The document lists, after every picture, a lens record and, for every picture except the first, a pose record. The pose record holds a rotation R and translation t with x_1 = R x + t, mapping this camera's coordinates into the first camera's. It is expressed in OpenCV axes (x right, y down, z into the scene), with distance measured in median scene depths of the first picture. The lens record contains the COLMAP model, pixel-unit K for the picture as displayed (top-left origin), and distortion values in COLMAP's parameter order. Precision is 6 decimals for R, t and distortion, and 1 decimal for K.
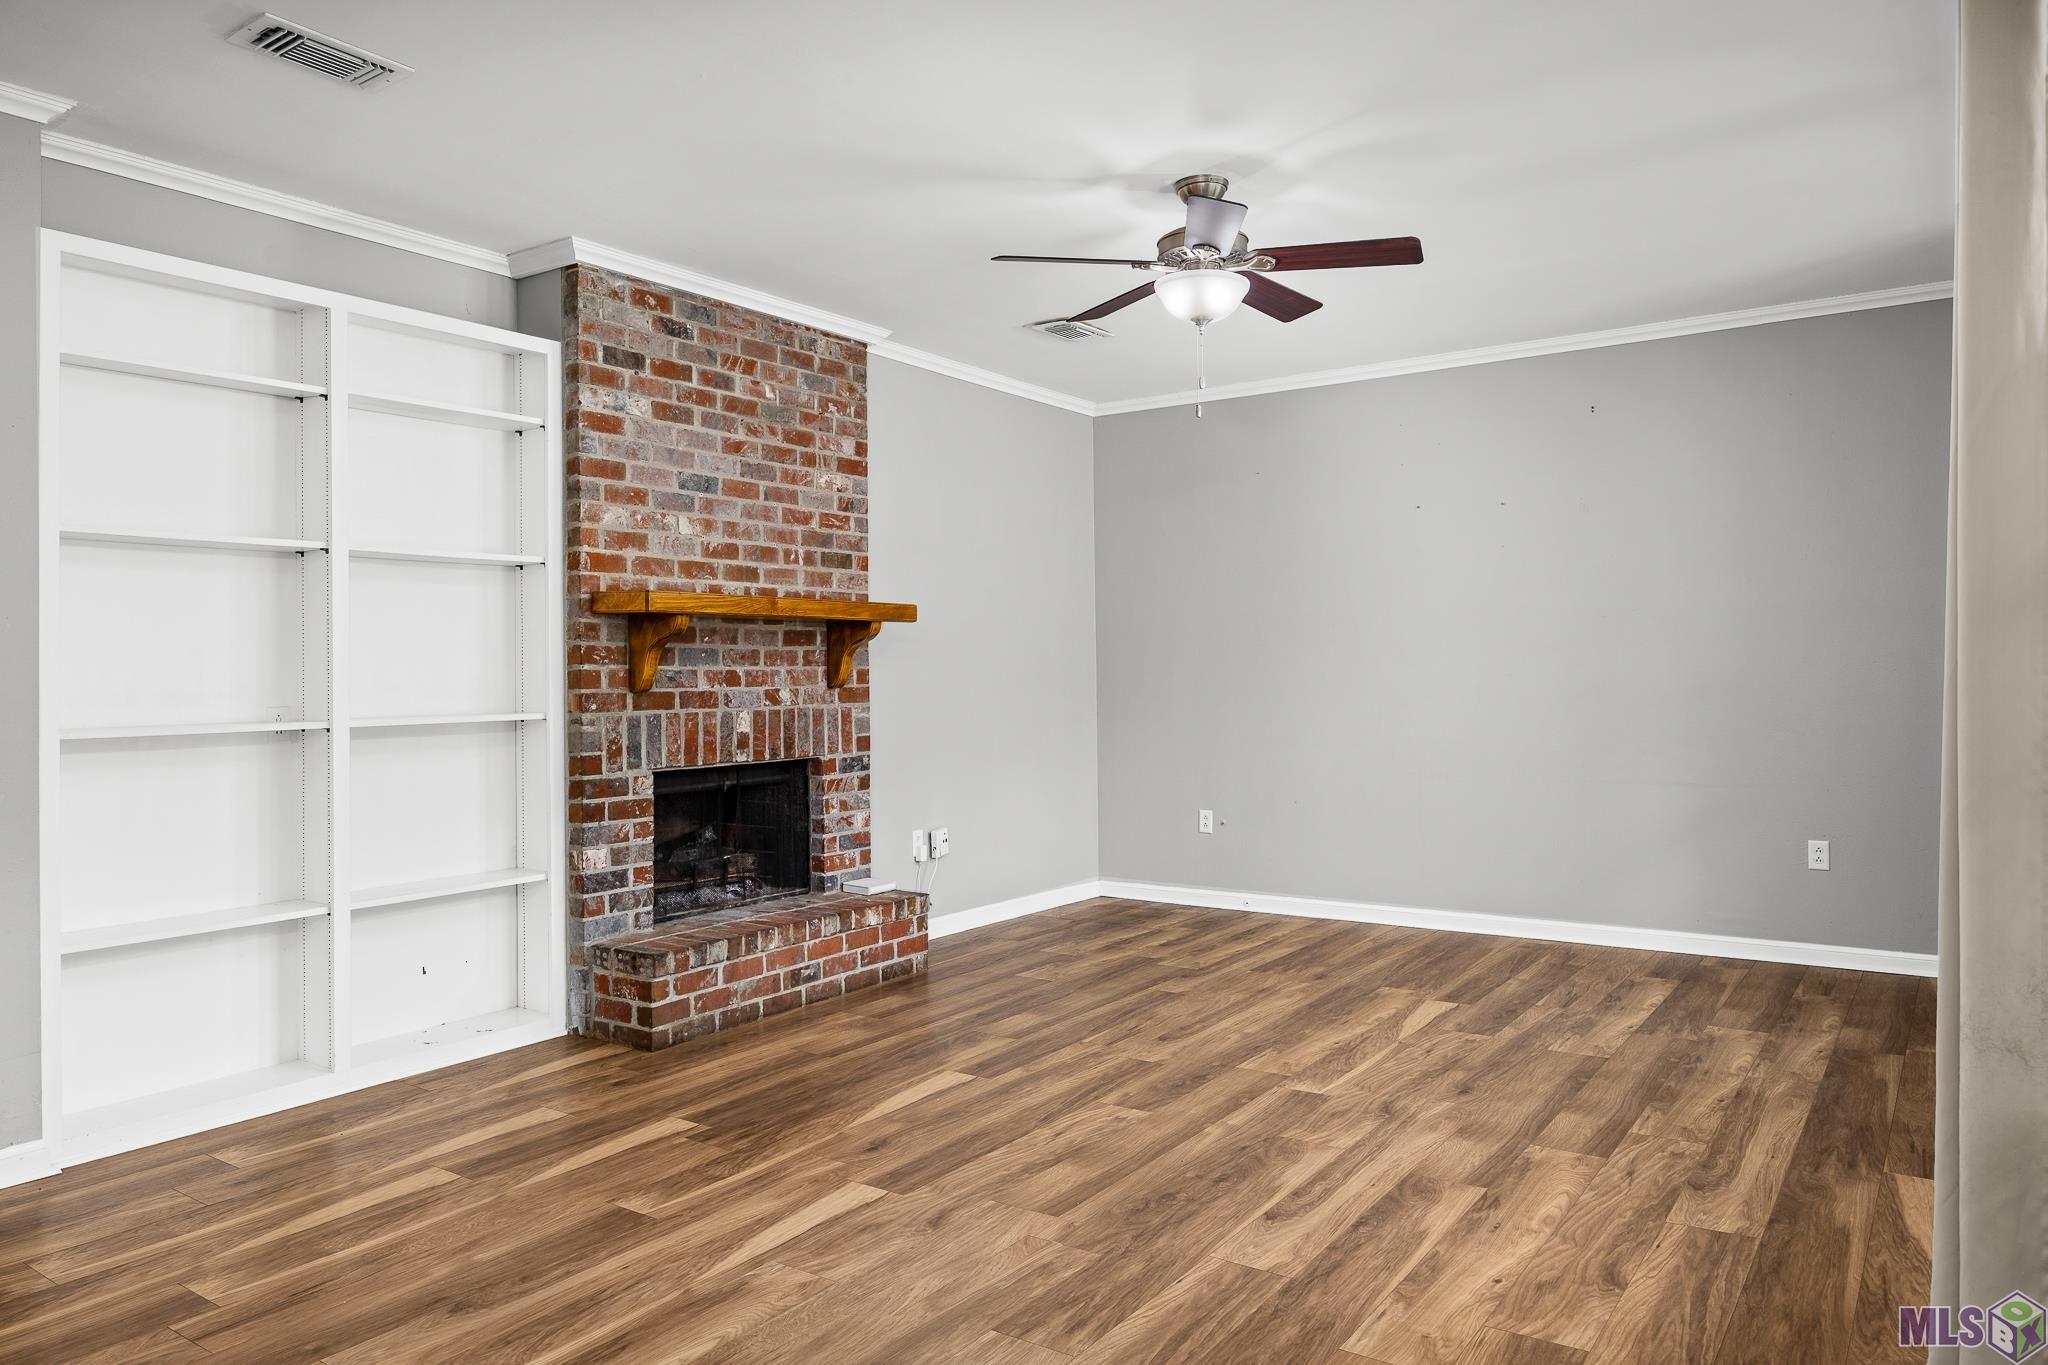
lens RADIAL K [[1386.7, 0, 1013.7], [0, 1386.7, 650.3], [0, 0, 1]] dist [-0.003222, 0.000686]
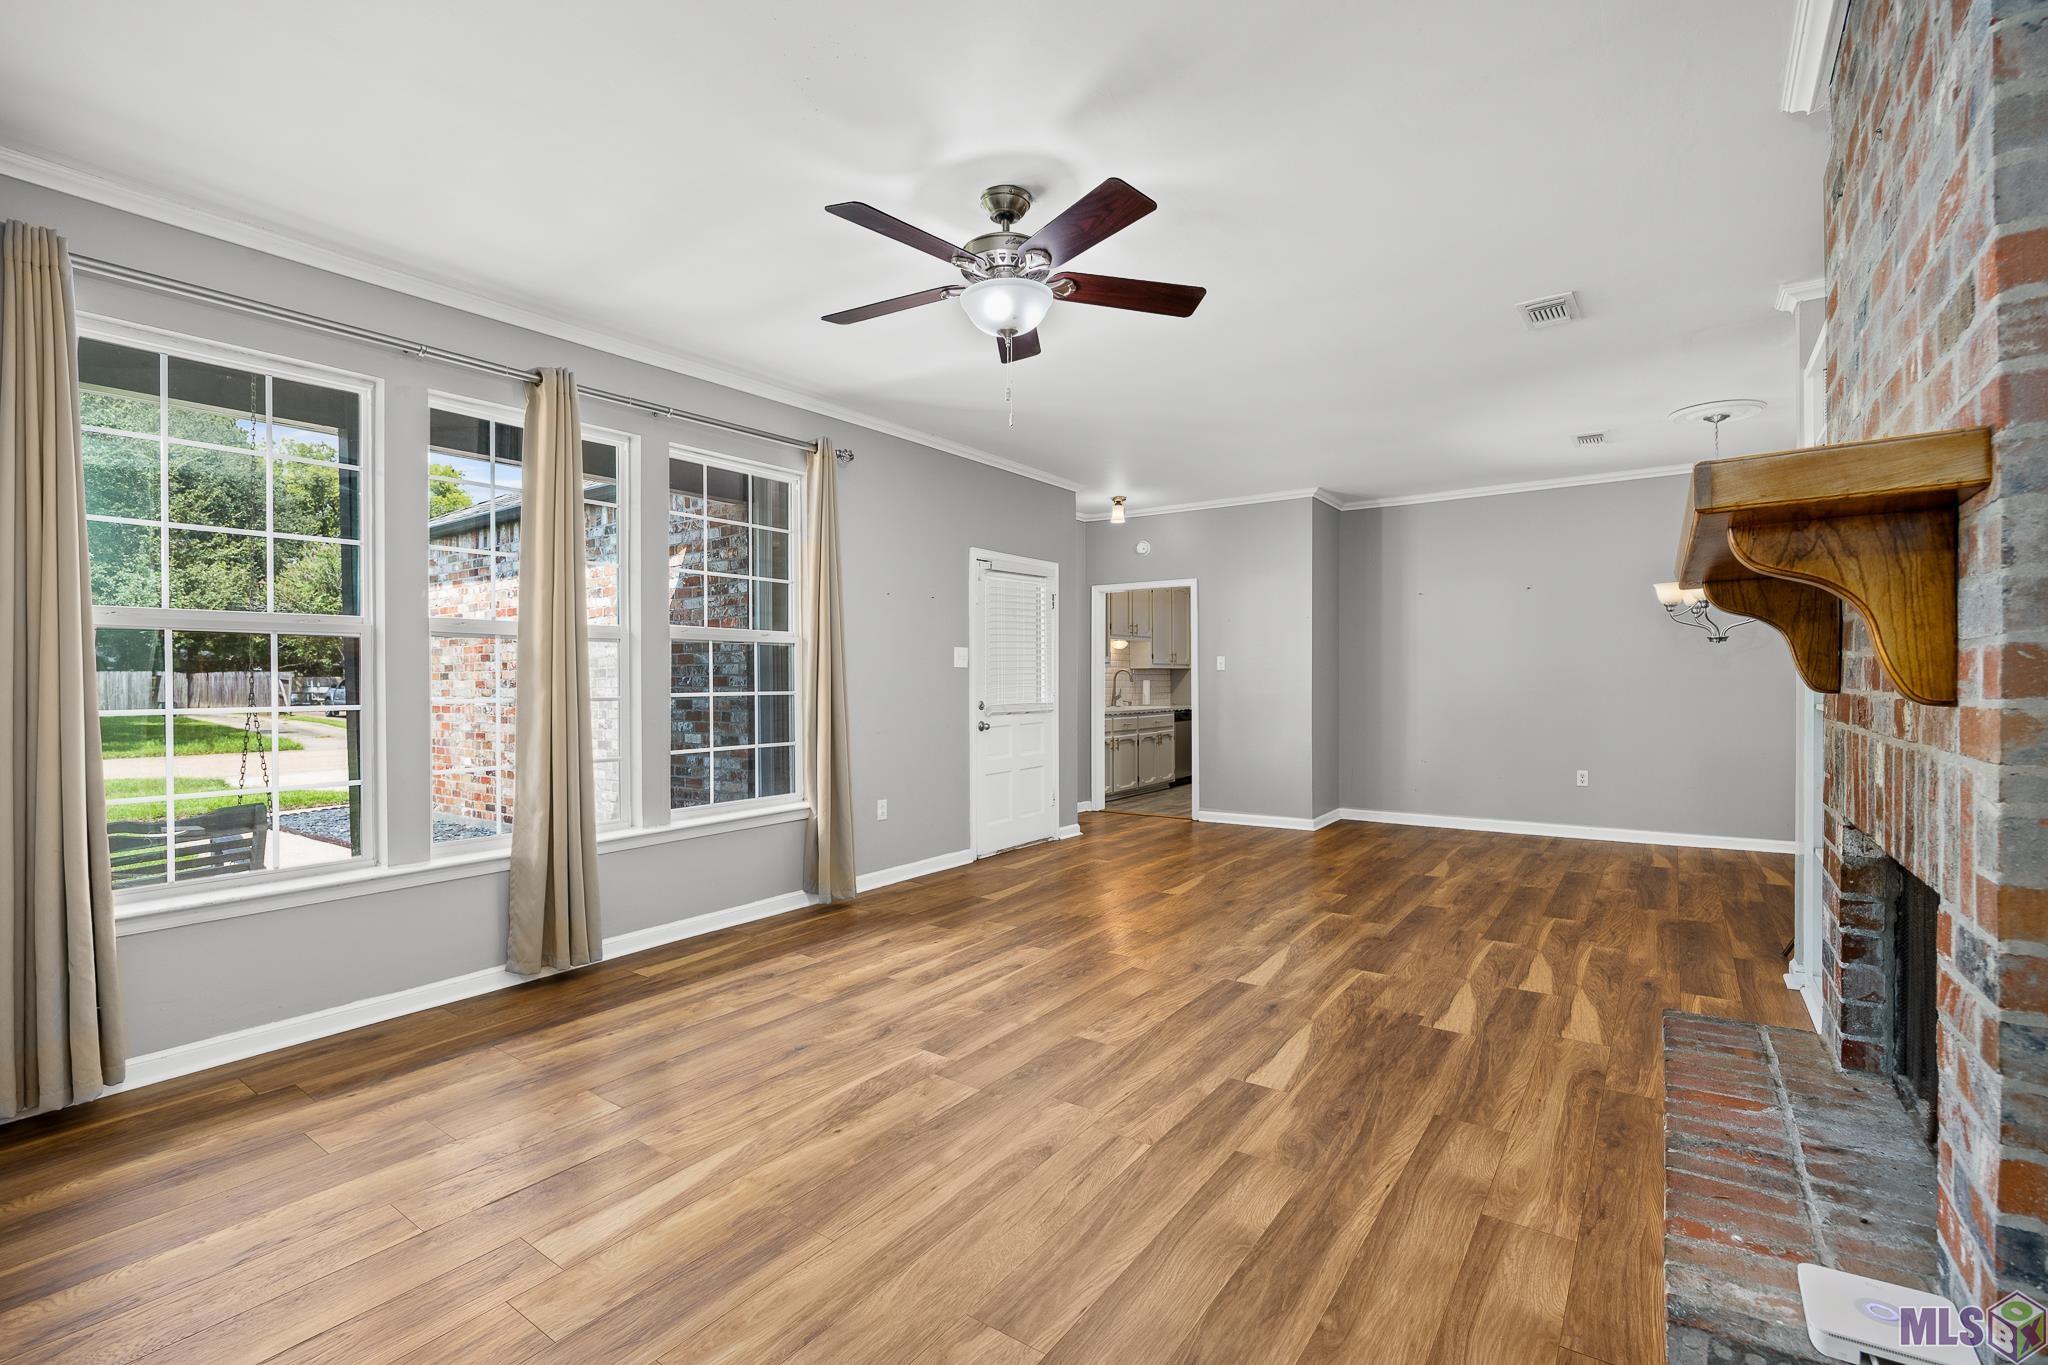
lens RADIAL K [[916.7, 0, 1027.4], [0, 916.7, 687.1], [0, 0, 1]] dist [-0.001901, -0.000505]
pose [[-0.999829, 0.018283, -0.002758, 0.113273], [0.018302, 0.999808, -0.006963, 0.024864], [0.002631, -0.007012, -0.999972, 1.491726]]
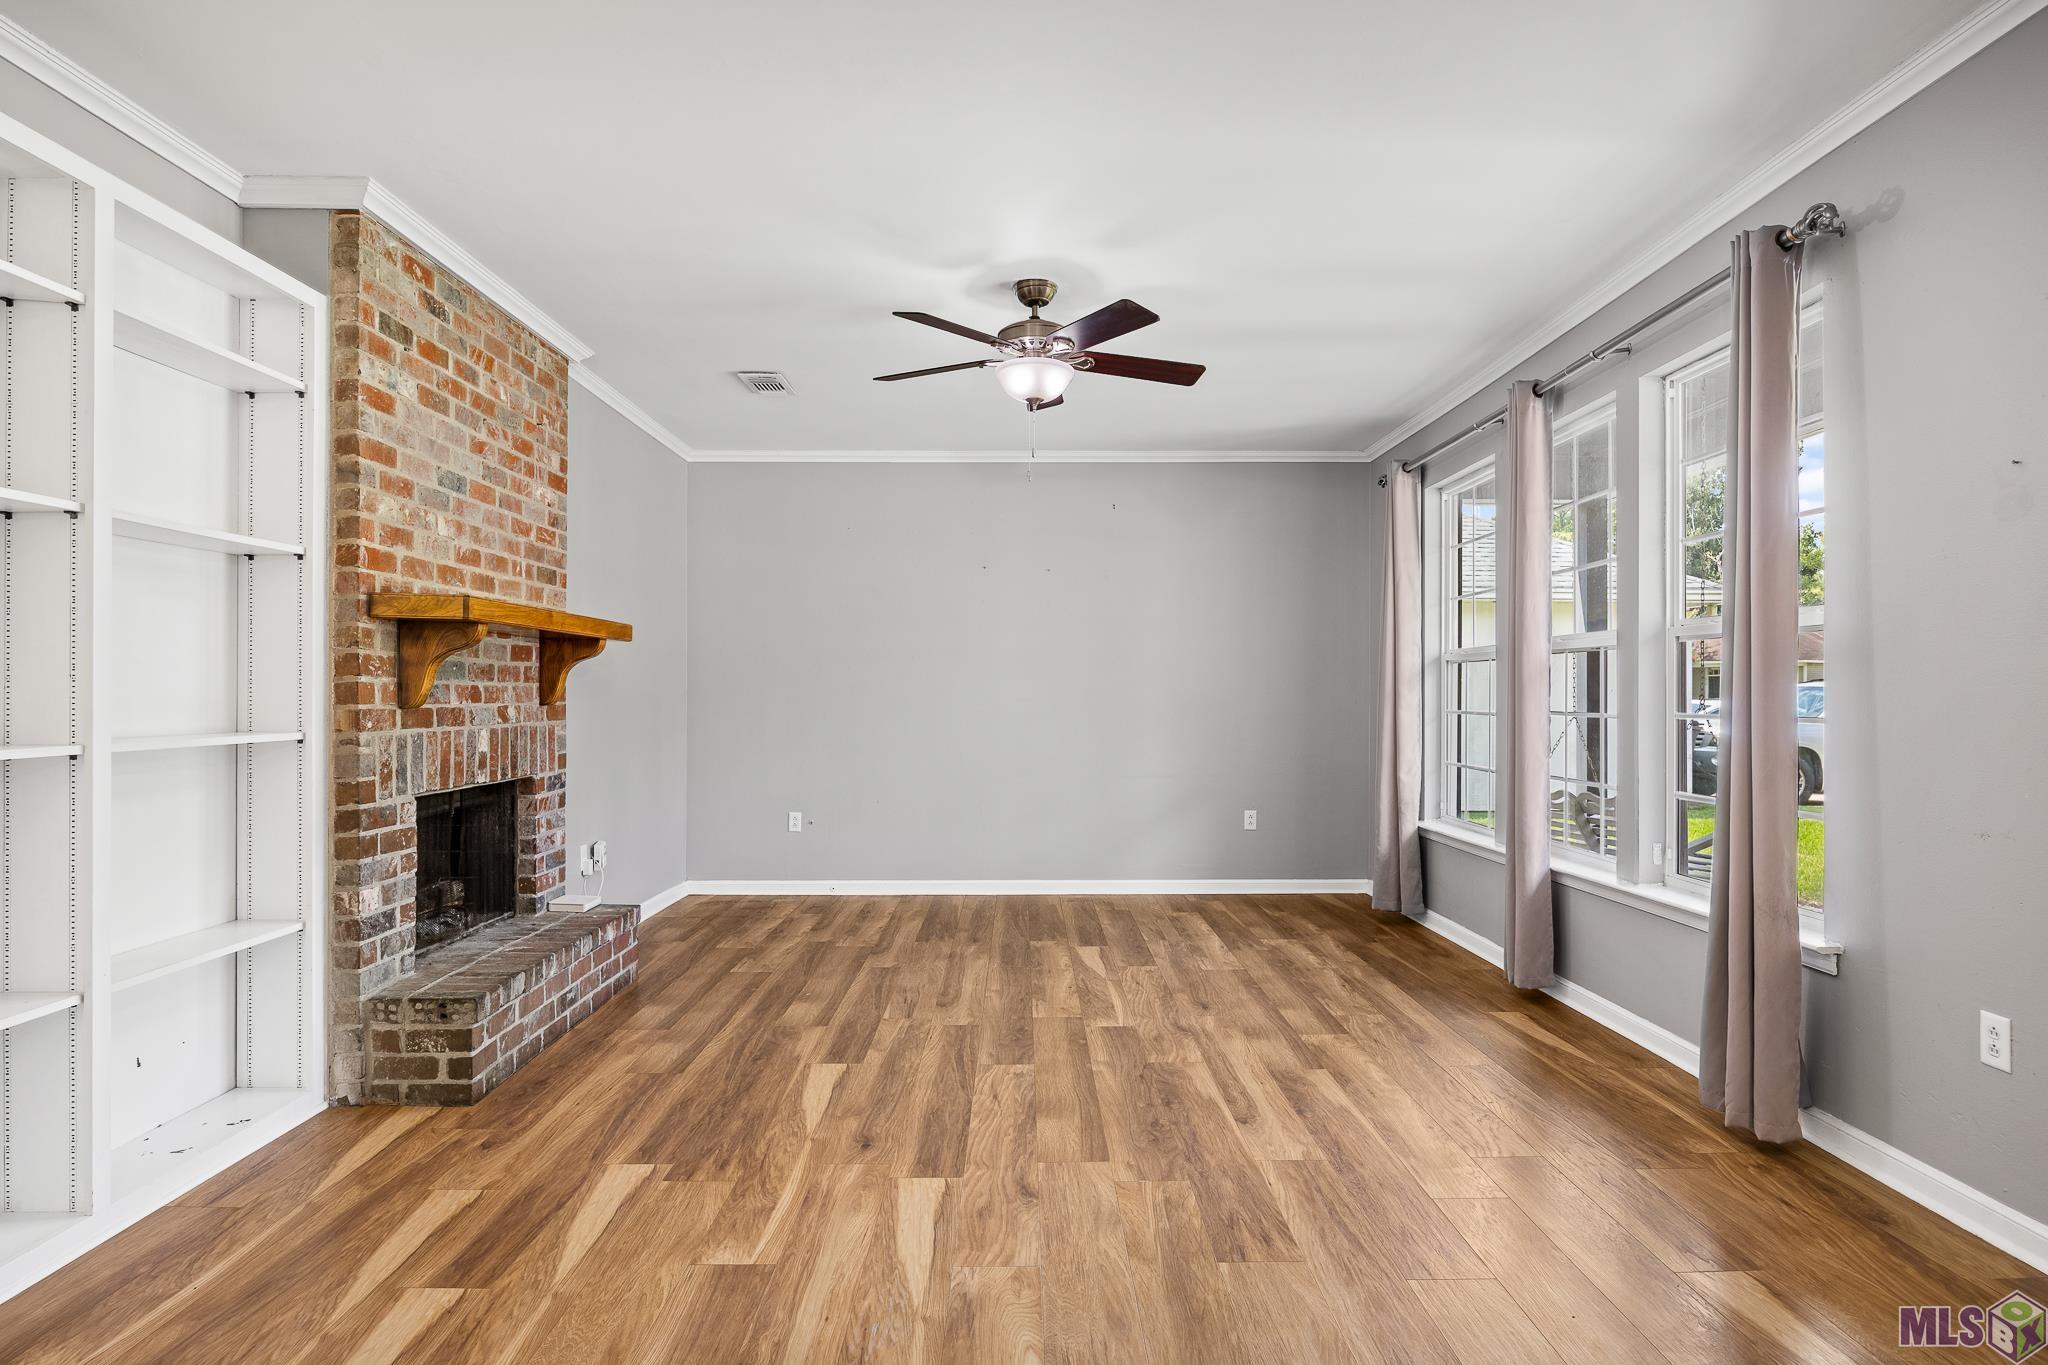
lens RADIAL K [[1108.3, 0, 1036.4], [0, 1108.3, 689.9], [0, 0, 1]] dist [0.000407, -0.002228]
pose [[0.808894, 0.014129, 0.587784, -0.378461], [-0.019419, 0.999808, 0.002691, 0.008969], [-0.587633, -0.013591, 0.809013, 0.194449]]
